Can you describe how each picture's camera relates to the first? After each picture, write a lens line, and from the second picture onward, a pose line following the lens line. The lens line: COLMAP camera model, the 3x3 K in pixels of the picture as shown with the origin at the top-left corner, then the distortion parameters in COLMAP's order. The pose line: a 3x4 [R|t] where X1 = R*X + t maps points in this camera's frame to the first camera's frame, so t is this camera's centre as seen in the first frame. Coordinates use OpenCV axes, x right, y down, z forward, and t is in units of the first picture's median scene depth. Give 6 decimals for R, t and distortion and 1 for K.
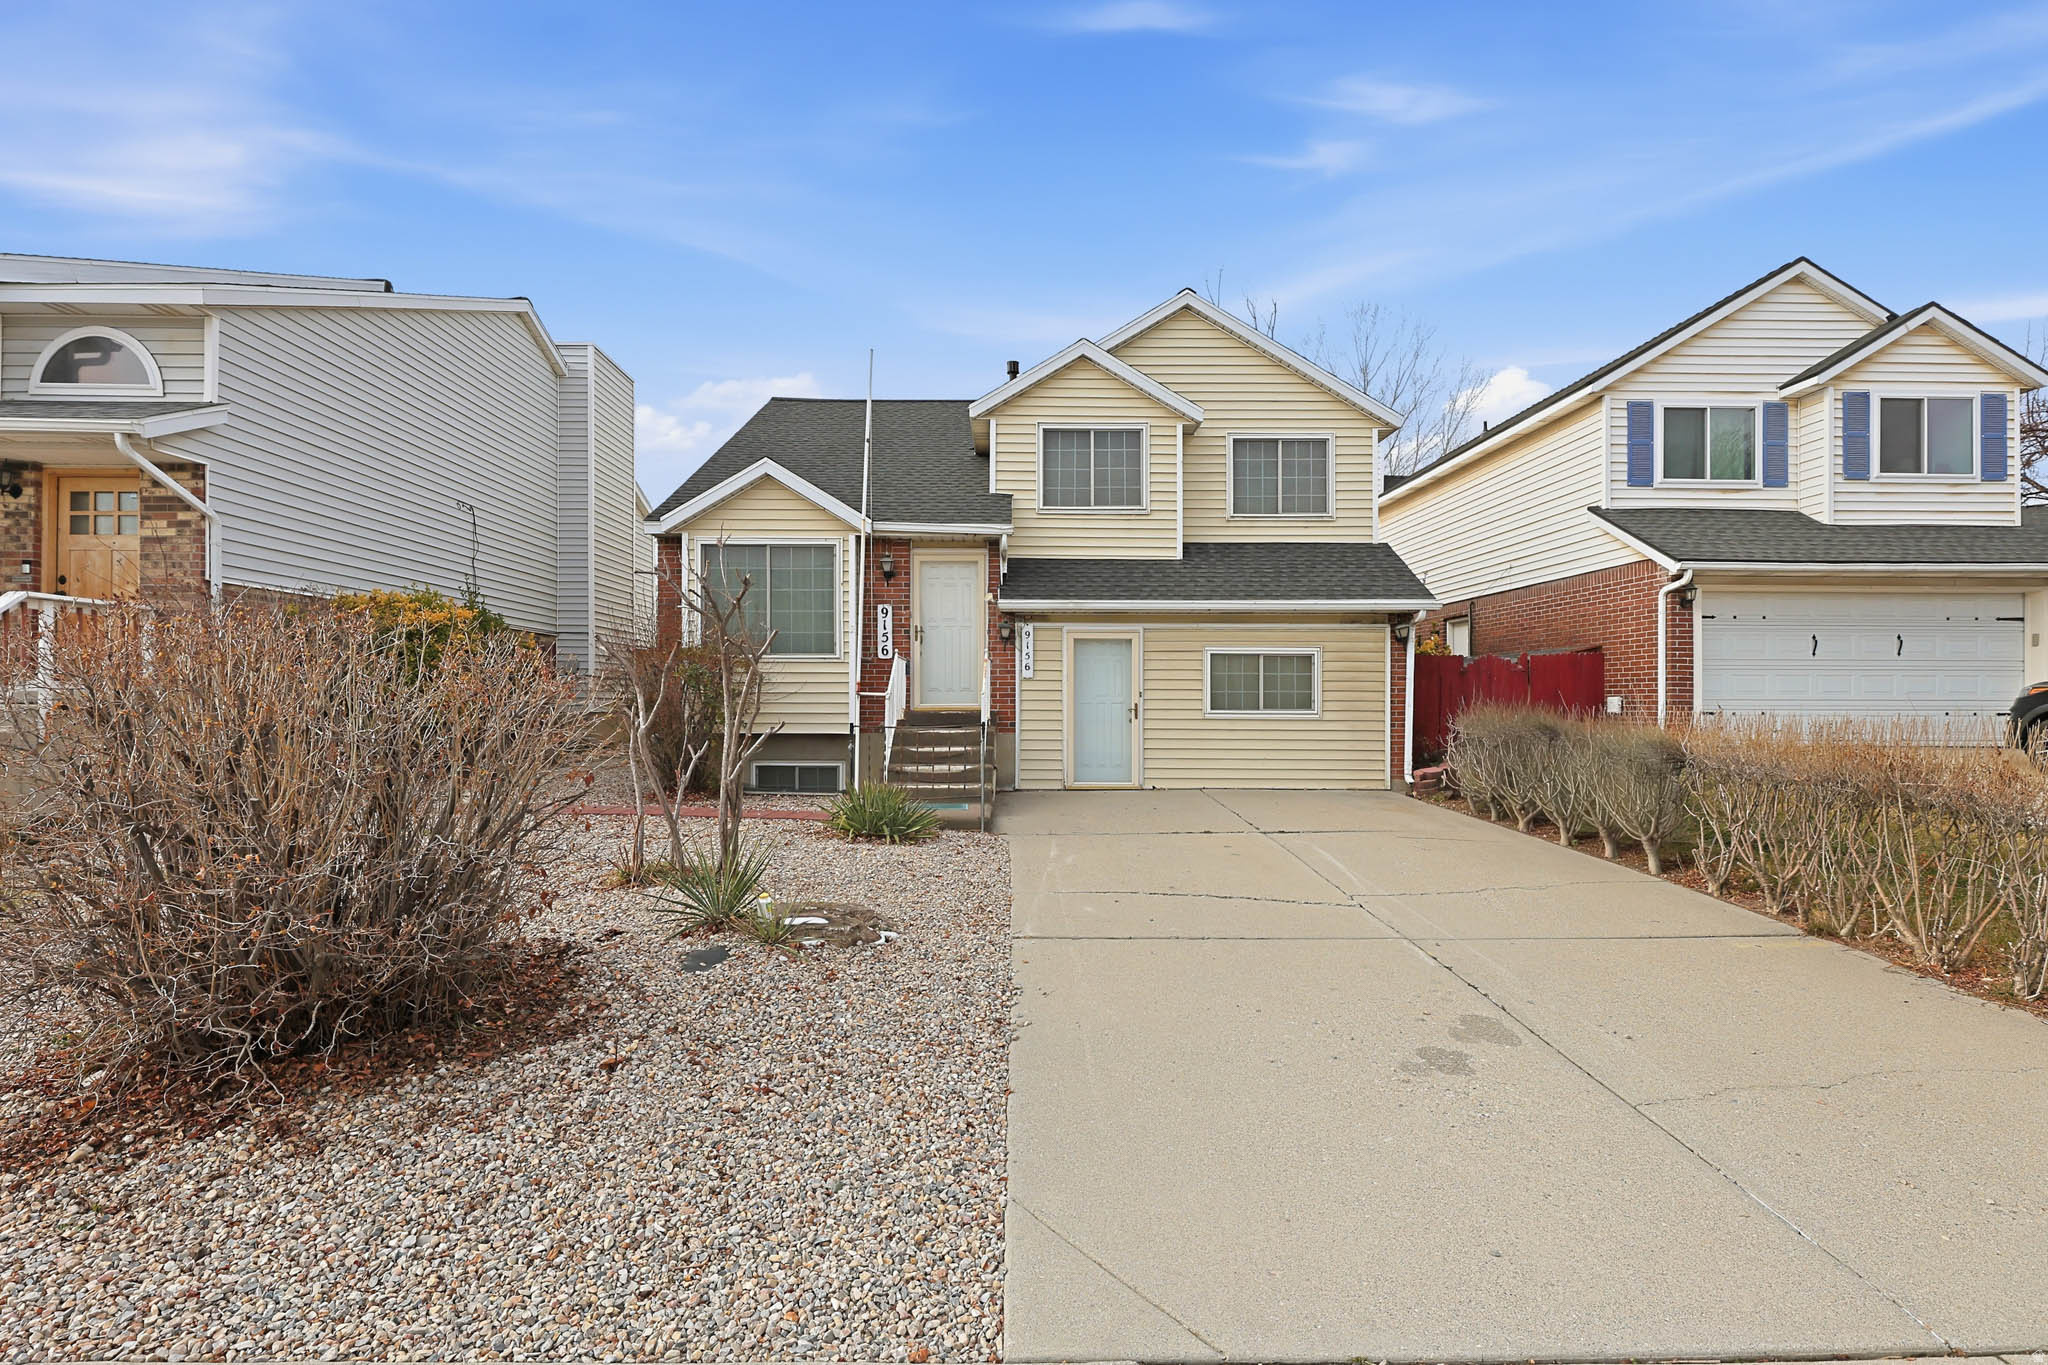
lens RADIAL K [[907.9, 0, 1026.8], [0, 907.9, 688.0], [0, 0, 1]] dist [0.000874, -0.000256]
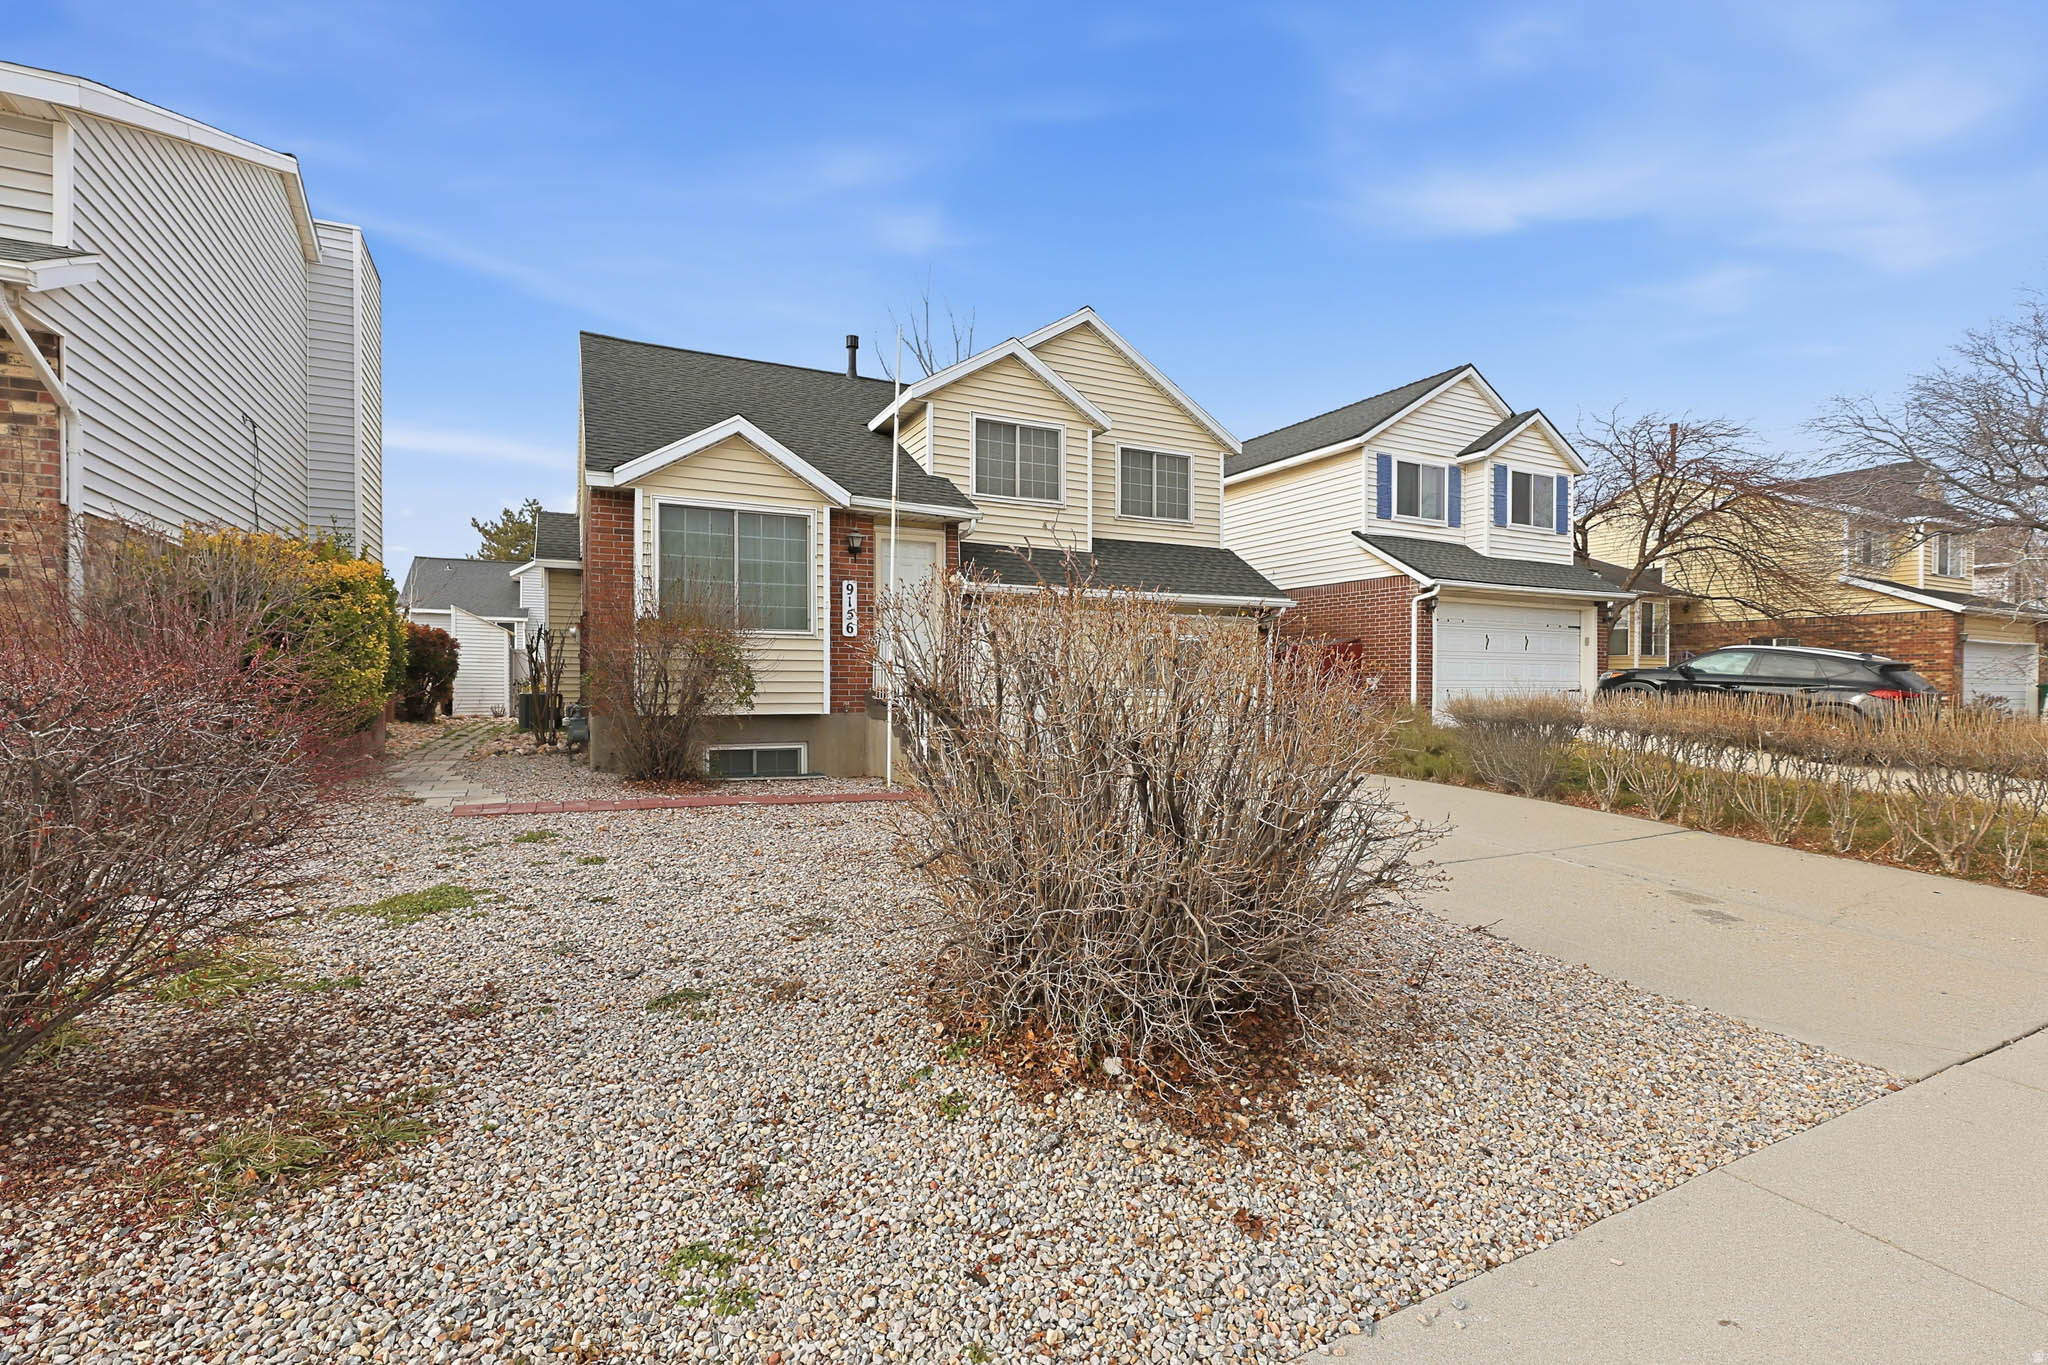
lens RADIAL K [[907.1, 0, 1018.2], [0, 907.1, 675.5], [0, 0, 1]] dist [-0.003309, -0.000554]
pose [[0.901618, 0.004152, 0.432512, -0.384570], [-0.007042, 0.999962, 0.005082, 0.002745], [-0.432475, -0.007628, 0.901614, 0.043511]]
